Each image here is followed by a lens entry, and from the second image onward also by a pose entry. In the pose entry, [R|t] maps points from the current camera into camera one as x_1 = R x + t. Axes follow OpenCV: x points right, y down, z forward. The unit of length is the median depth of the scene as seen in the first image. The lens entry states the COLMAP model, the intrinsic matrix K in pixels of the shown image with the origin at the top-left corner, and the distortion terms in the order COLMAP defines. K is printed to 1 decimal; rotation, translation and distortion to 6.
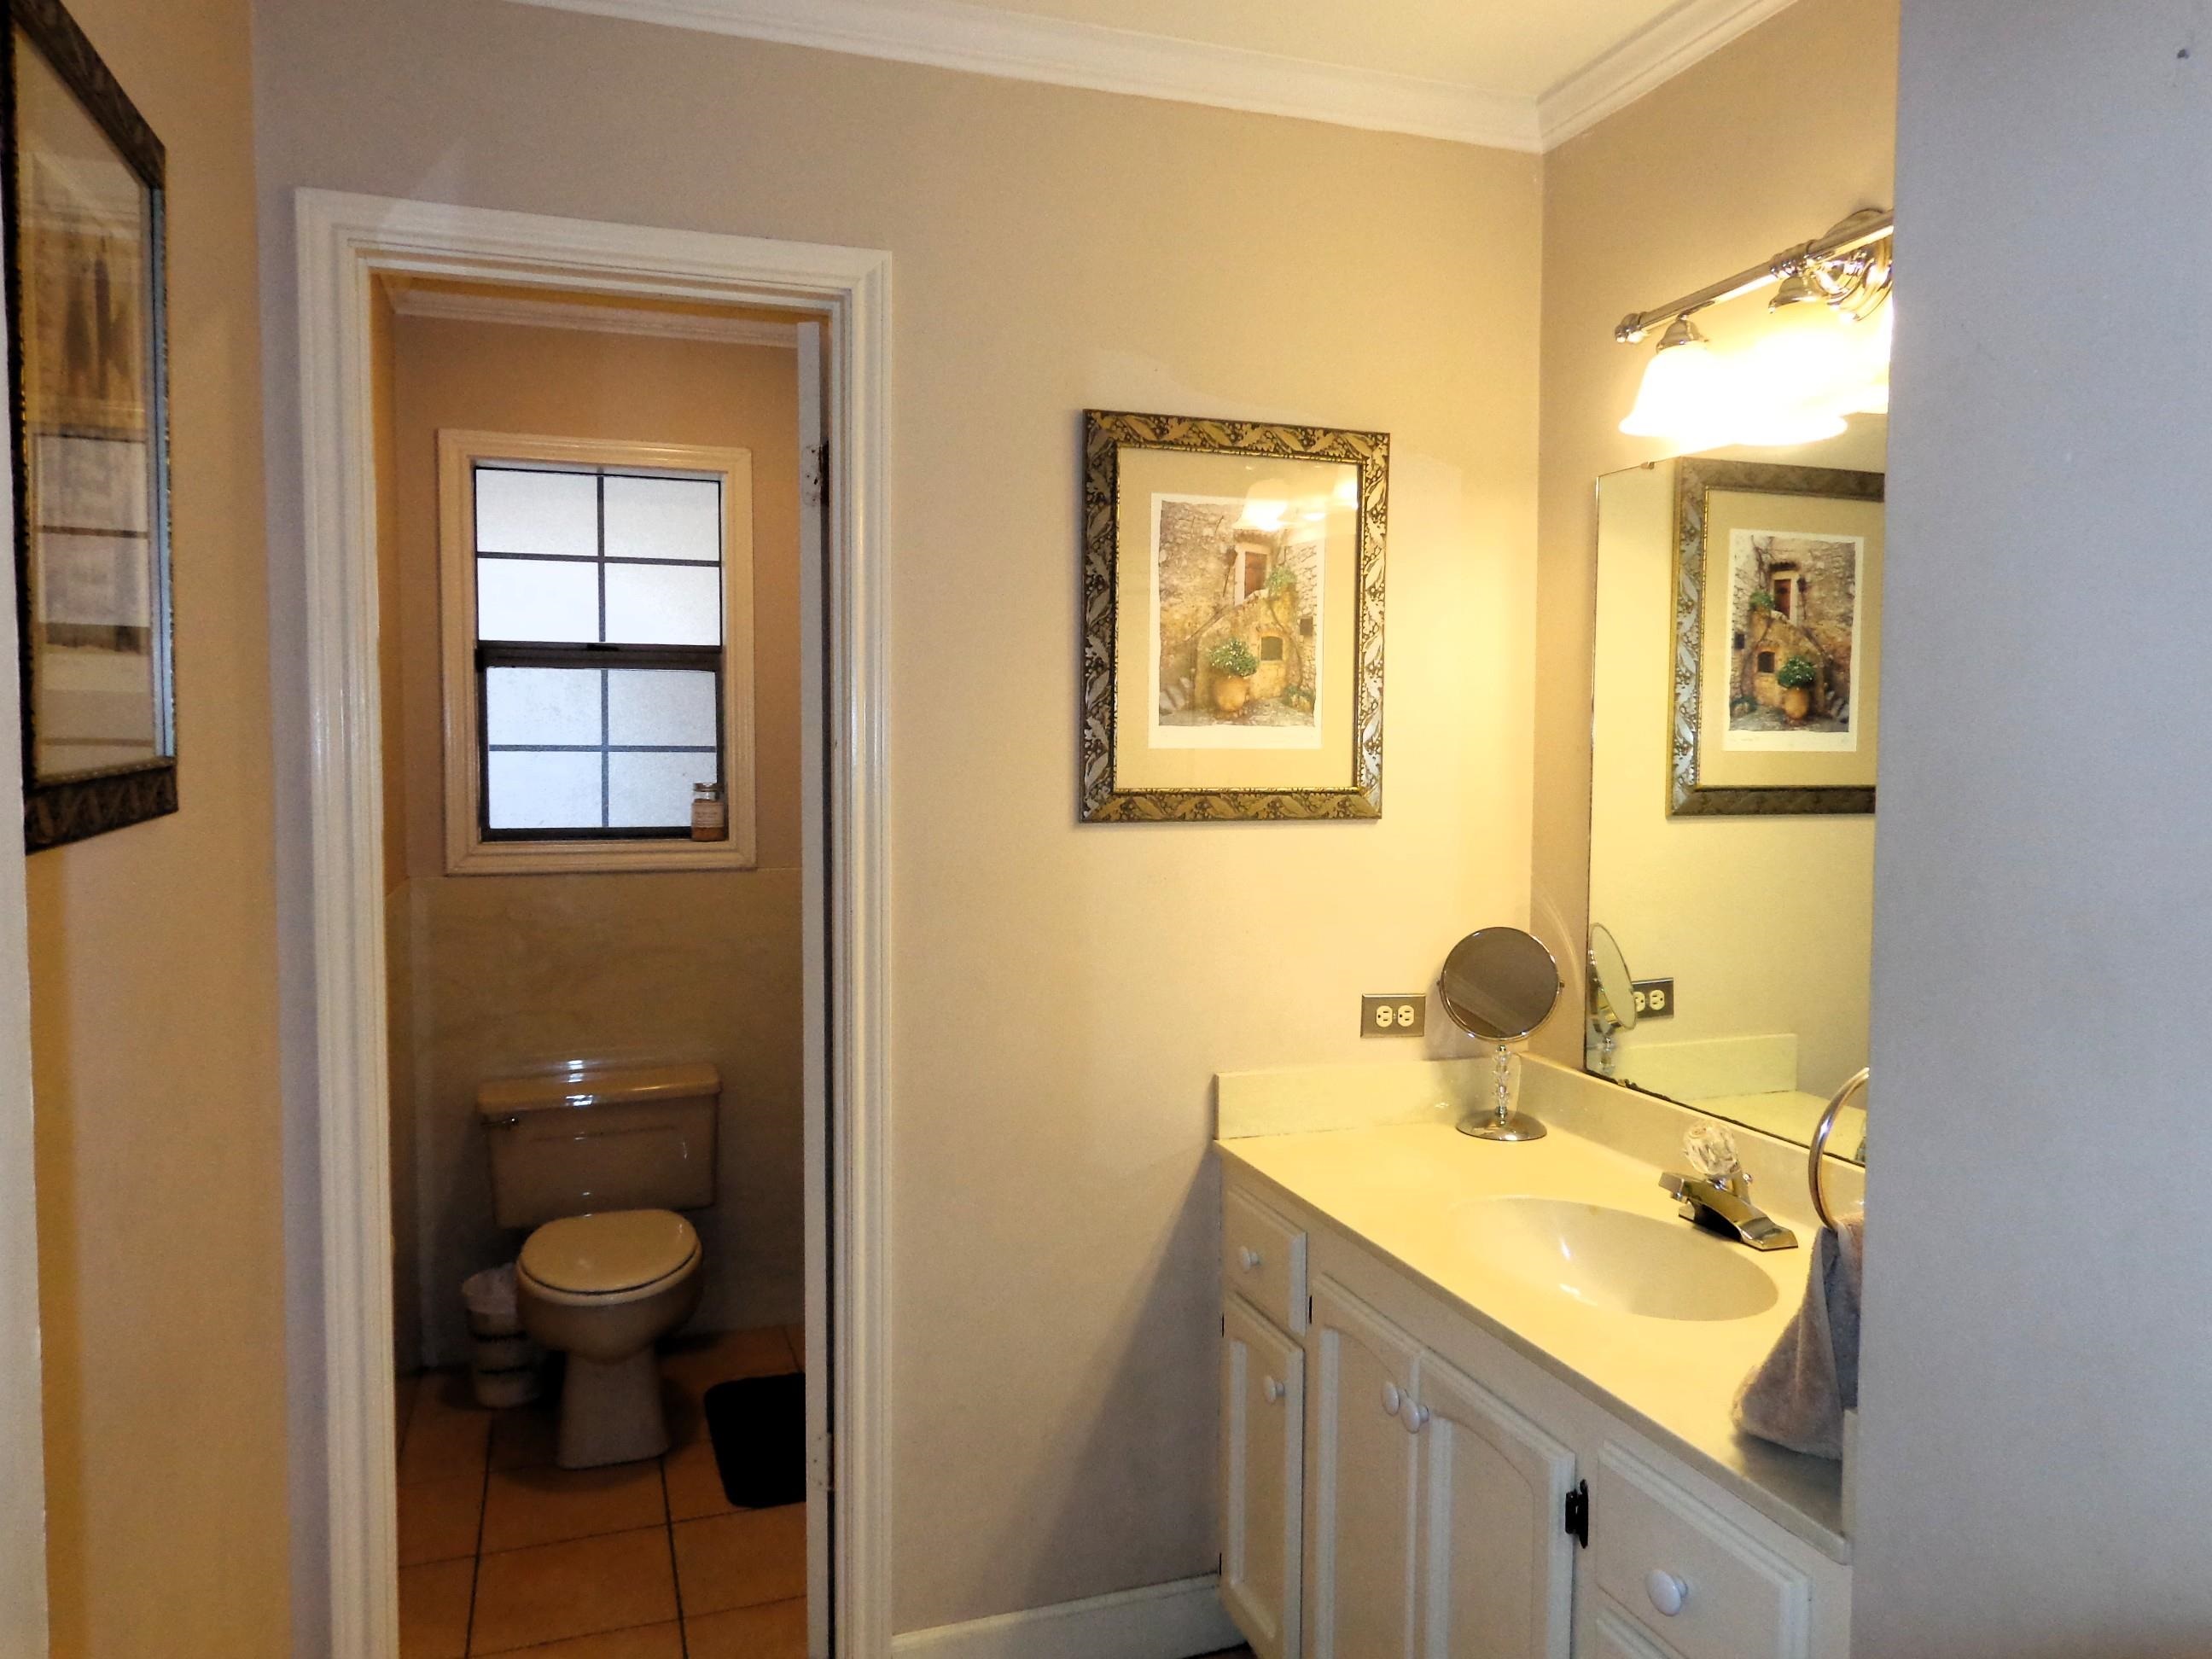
lens RADIAL K [[1556.0, 0, 1103.0], [0, 1556.0, 828.9], [0, 0, 1]] dist [-0.006419, 0.018748]
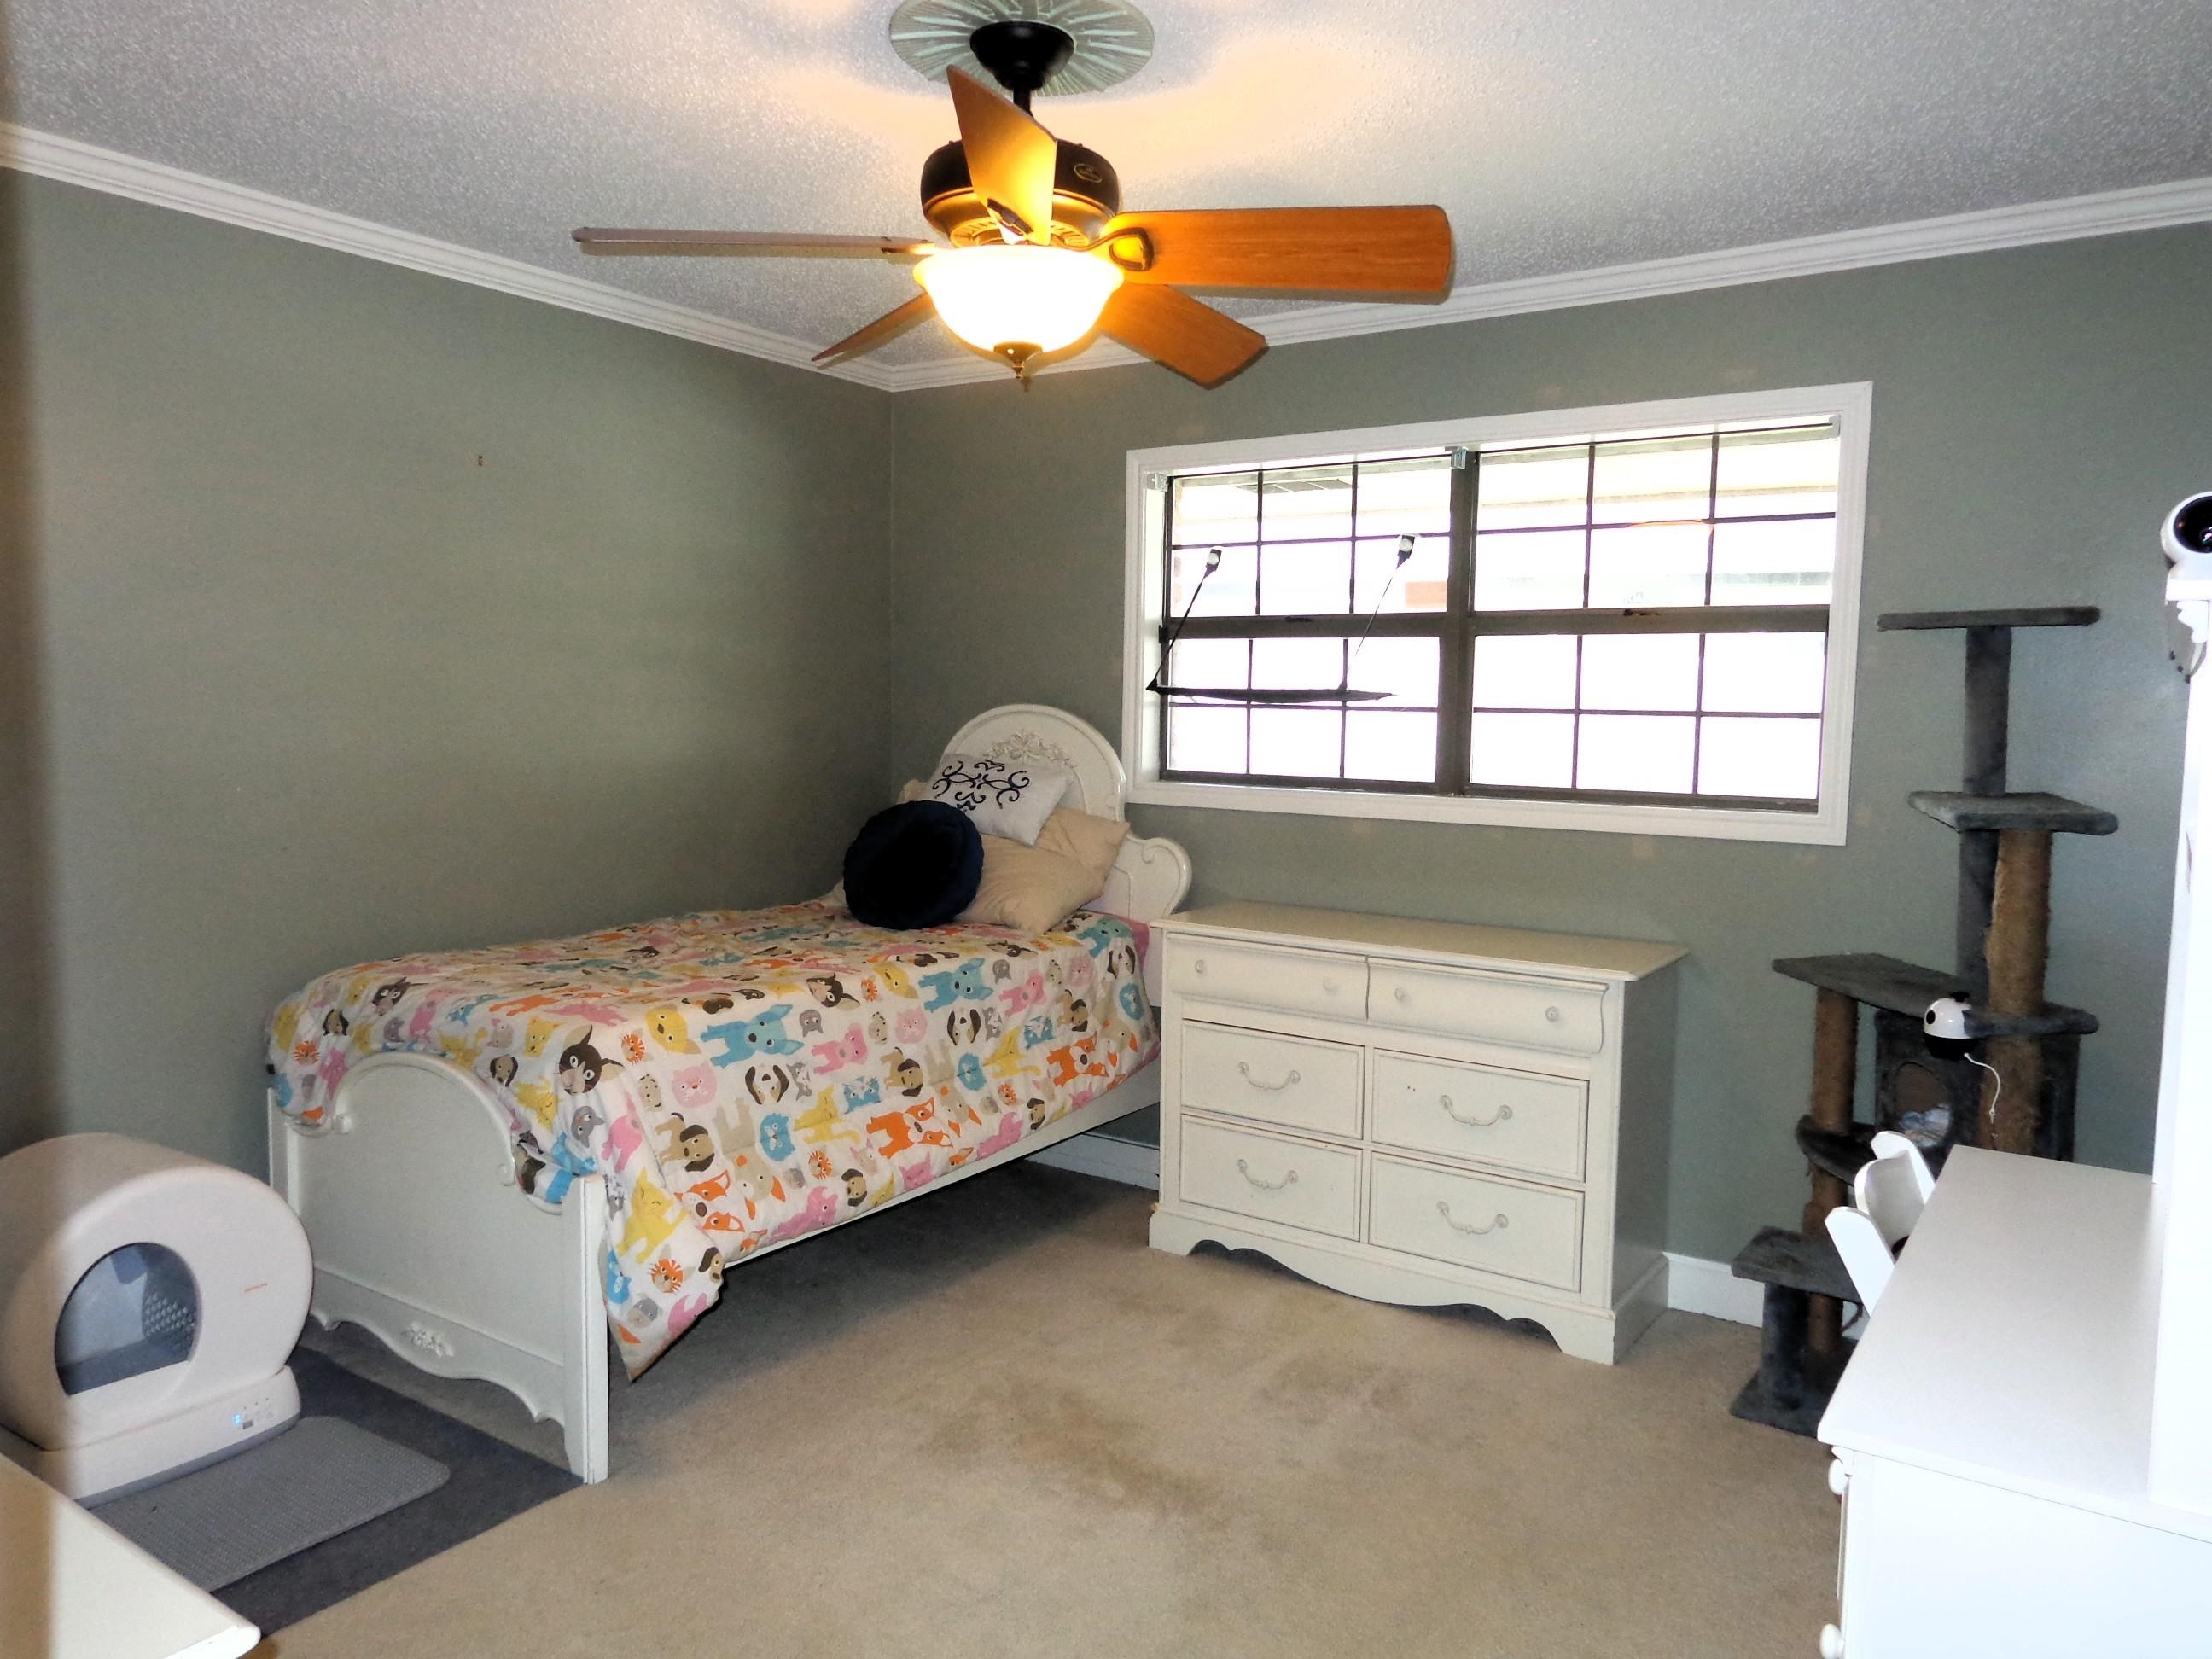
lens RADIAL K [[1556.0, 0, 1098.6], [0, 1556.0, 829.3], [0, 0, 1]] dist [-0.006419, 0.018748]
pose [[0.589205, 0.069439, -0.804994, 0.332410], [-0.053699, 0.997463, 0.046737, -0.004840], [0.806197, 0.015690, 0.591439, 0.132163]]
